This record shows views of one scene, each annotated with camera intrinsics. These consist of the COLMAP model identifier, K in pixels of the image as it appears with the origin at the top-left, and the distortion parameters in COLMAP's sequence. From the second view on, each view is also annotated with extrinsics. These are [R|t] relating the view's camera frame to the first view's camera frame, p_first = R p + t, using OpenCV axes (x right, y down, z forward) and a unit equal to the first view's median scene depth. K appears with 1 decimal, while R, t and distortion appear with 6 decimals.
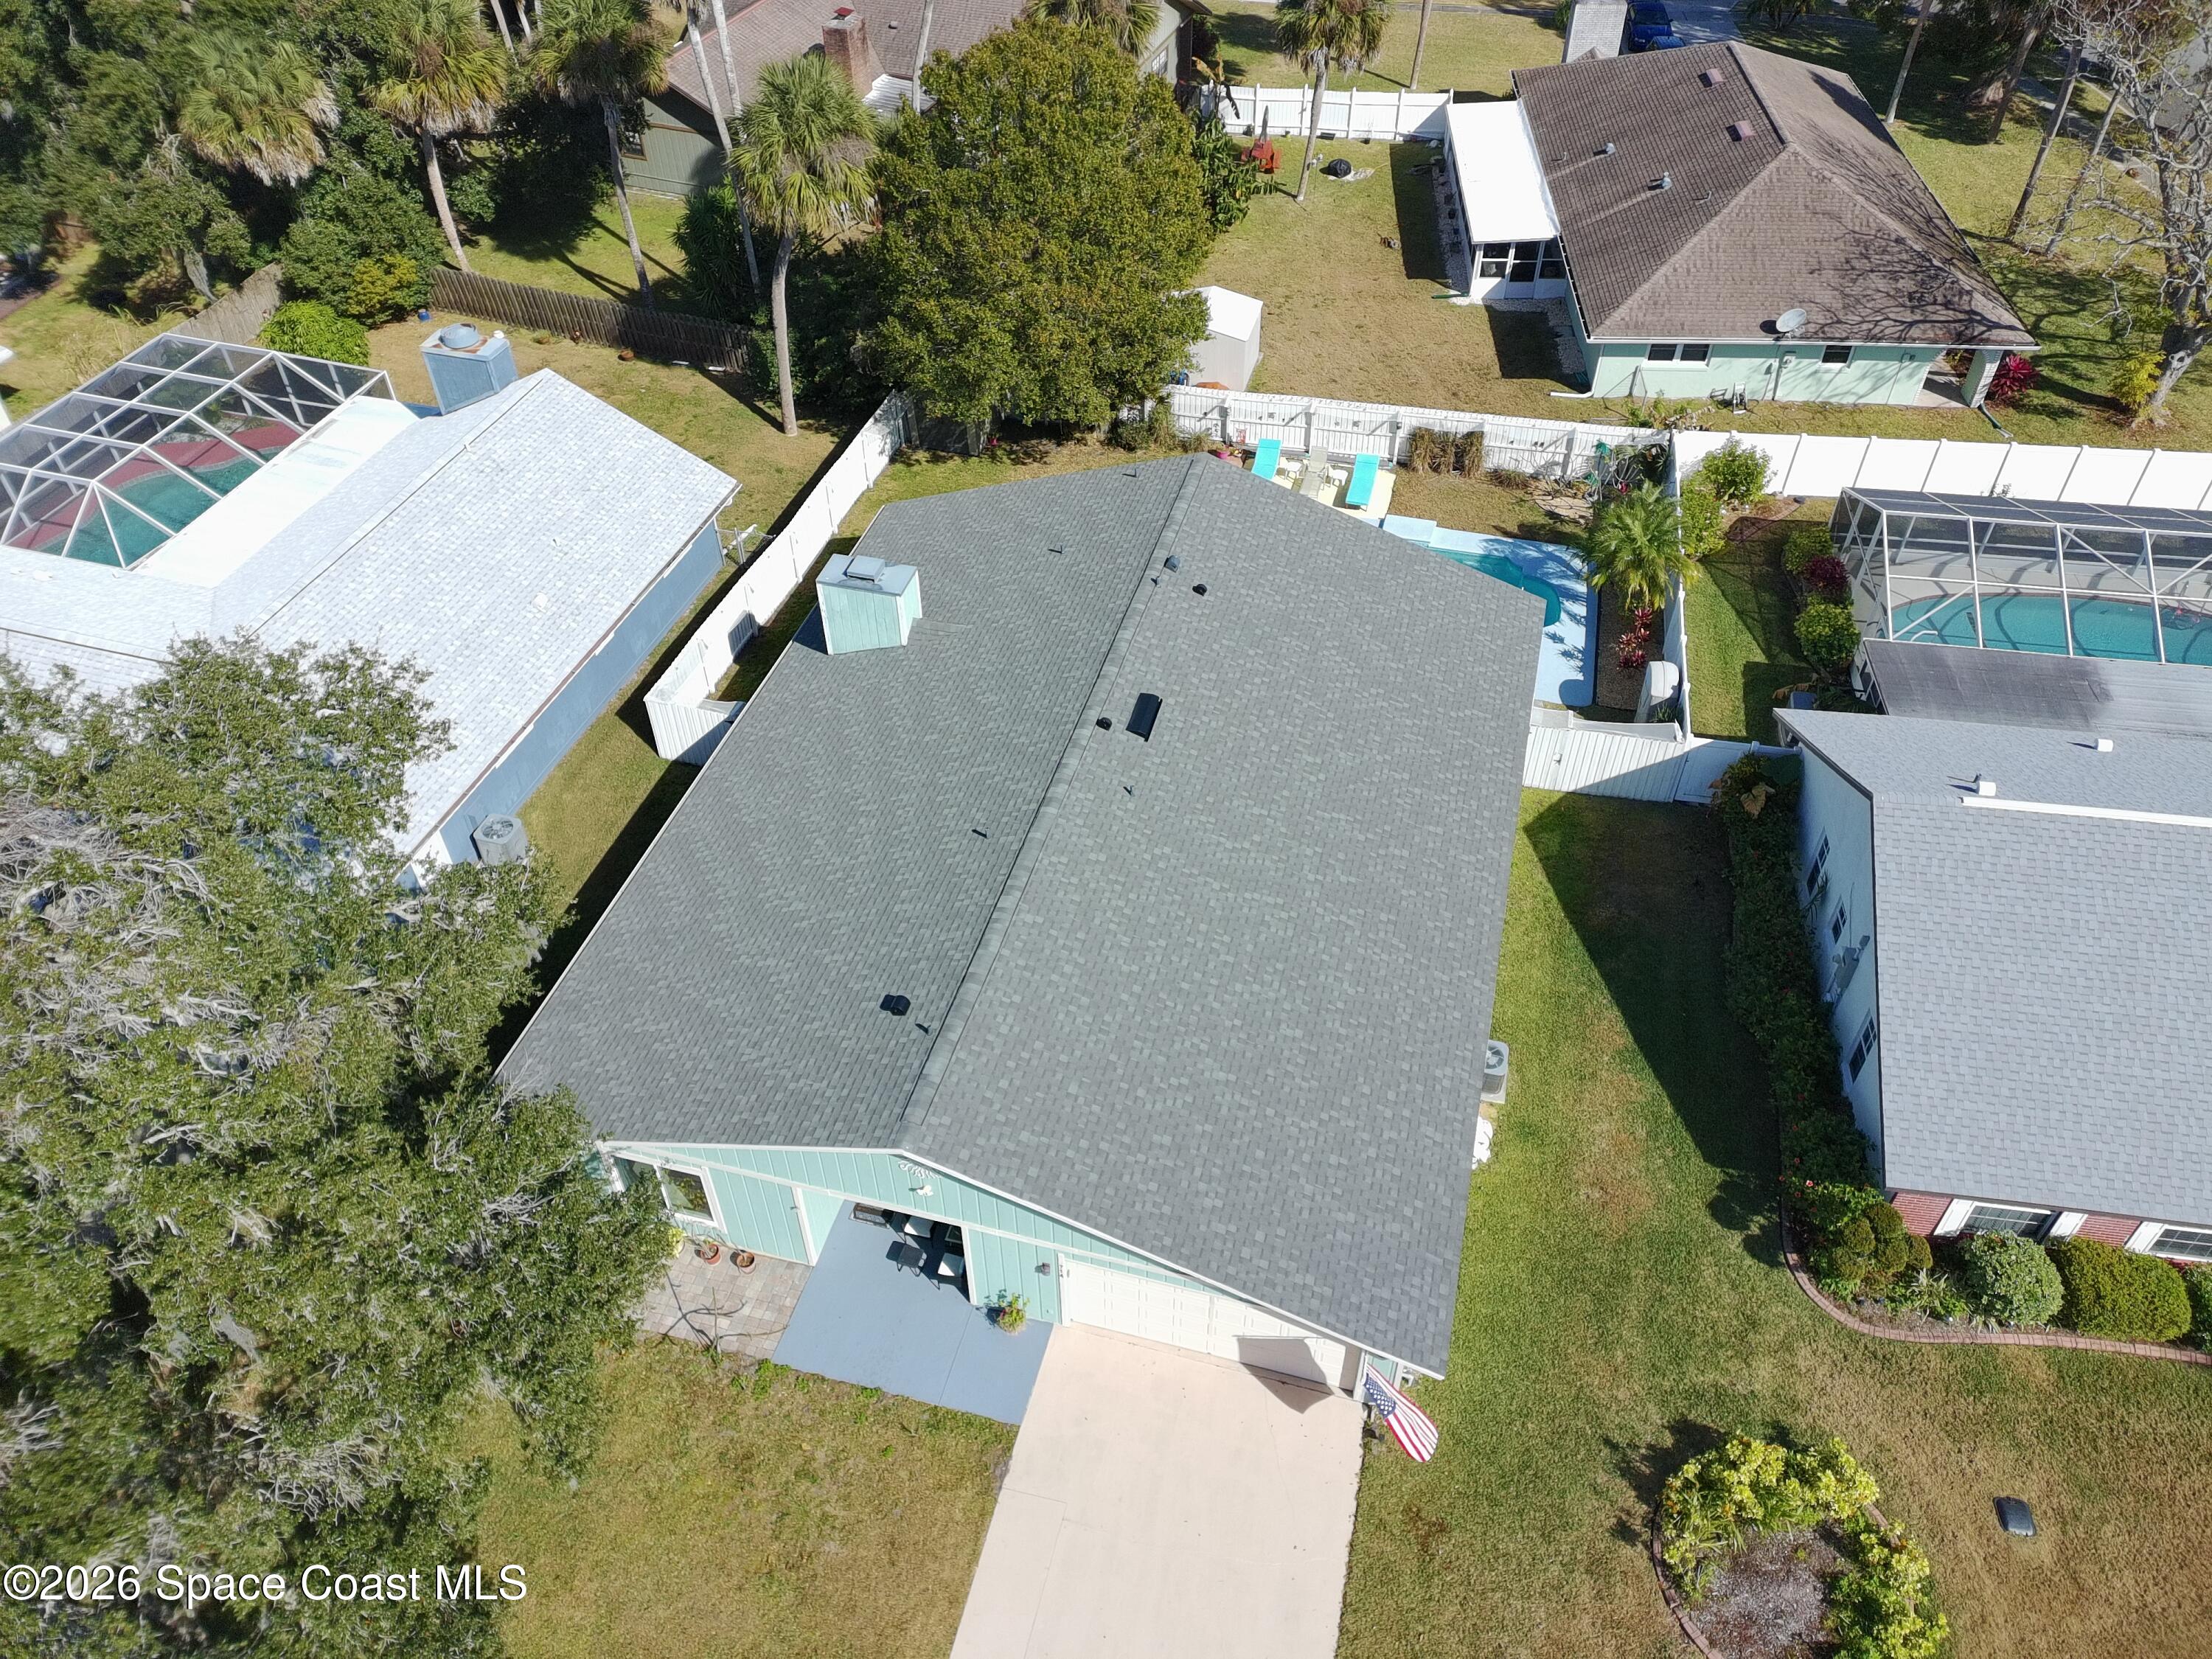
lens RADIAL K [[1568.9, 0, 1102.5], [0, 1568.9, 831.3], [0, 0, 1]] dist [0.053025, -0.085634]
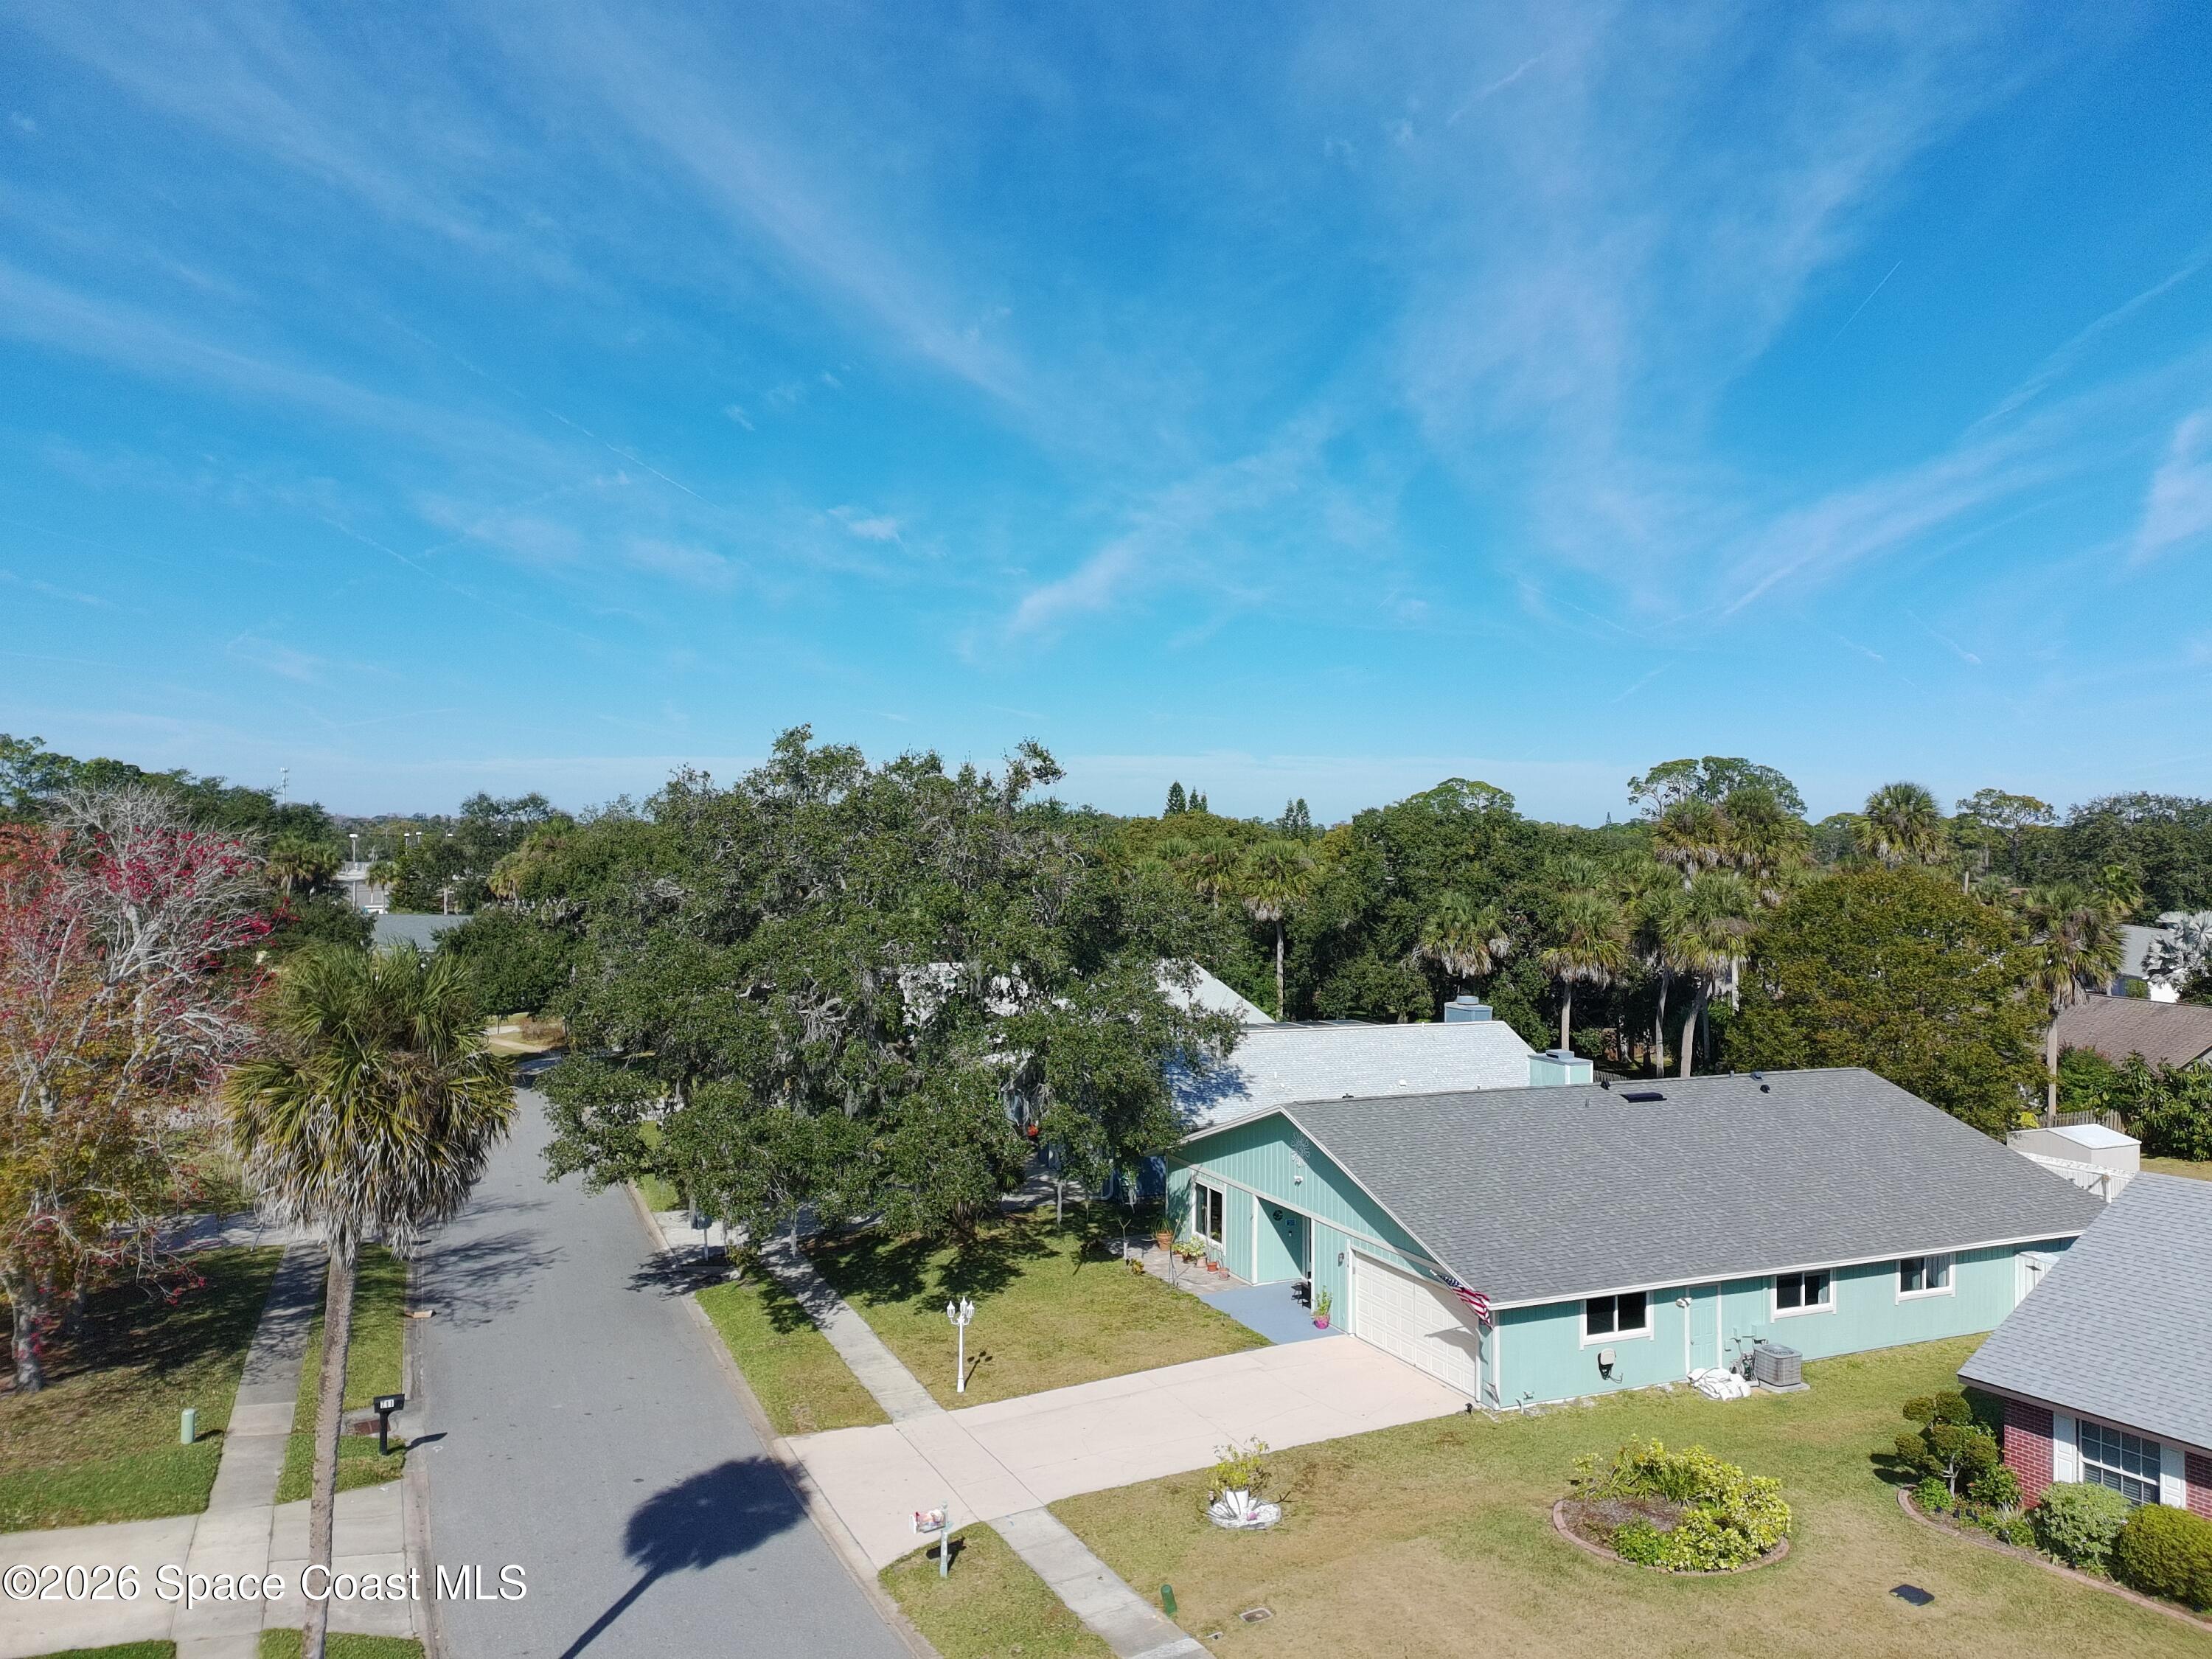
lens RADIAL K [[1568.3, 0, 1106.0], [0, 1568.3, 829.5], [0, 0, 1]] dist [0.056150, -0.096162]
pose [[0.625640, -0.011621, -0.780025, 0.543453], [-0.543894, 0.710298, -0.446828, 0.422980], [0.559243, 0.703805, 0.438071, -0.042500]]
